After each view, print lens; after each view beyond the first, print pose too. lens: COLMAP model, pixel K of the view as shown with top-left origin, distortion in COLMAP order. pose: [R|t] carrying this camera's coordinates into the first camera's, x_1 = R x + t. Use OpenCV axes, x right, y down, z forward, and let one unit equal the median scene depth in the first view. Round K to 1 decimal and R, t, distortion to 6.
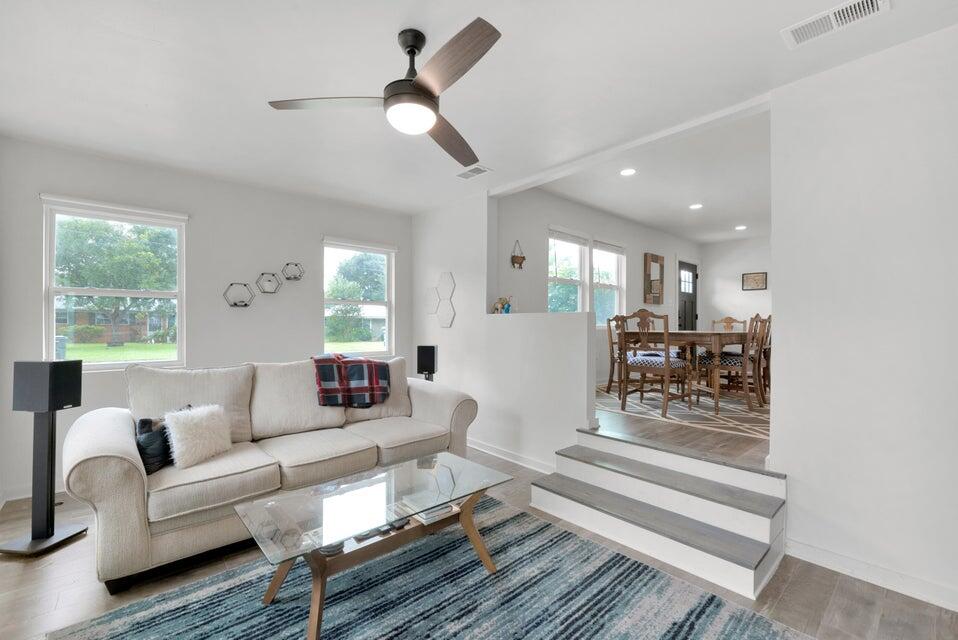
lens RADIAL K [[417.6, 0, 488.4], [0, 417.6, 325.3], [0, 0, 1]] dist [-0.007634, -0.000235]
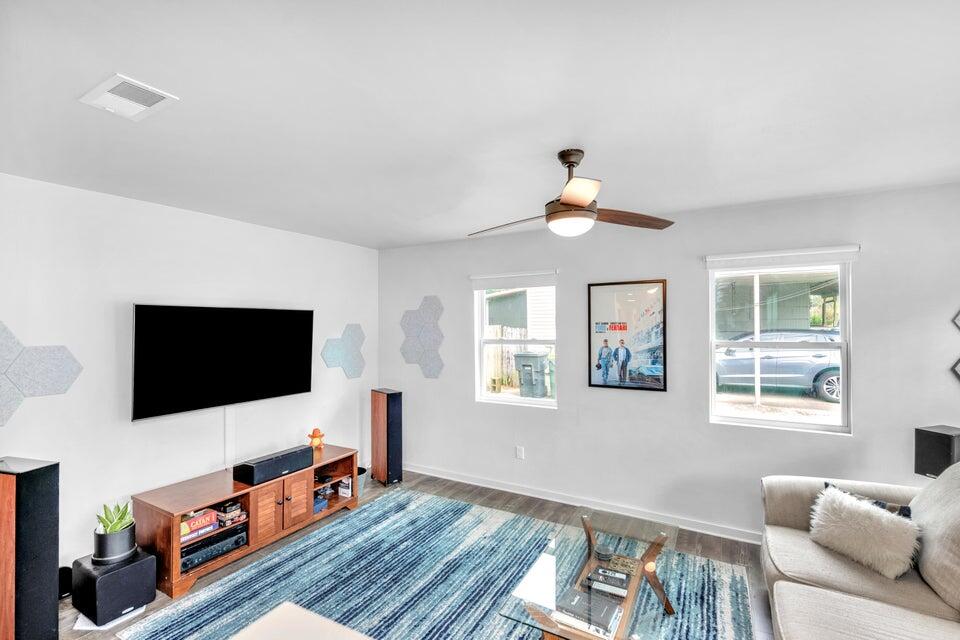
lens RADIAL K [[417.3, 0, 485.7], [0, 417.3, 323.2], [0, 0, 1]] dist [-0.007163, -0.000414]
pose [[-0.944141, 0.003493, -0.329522, 0.256966], [0.005268, 0.999976, -0.004493, -0.134095], [0.329498, -0.005978, -0.944137, 1.181901]]
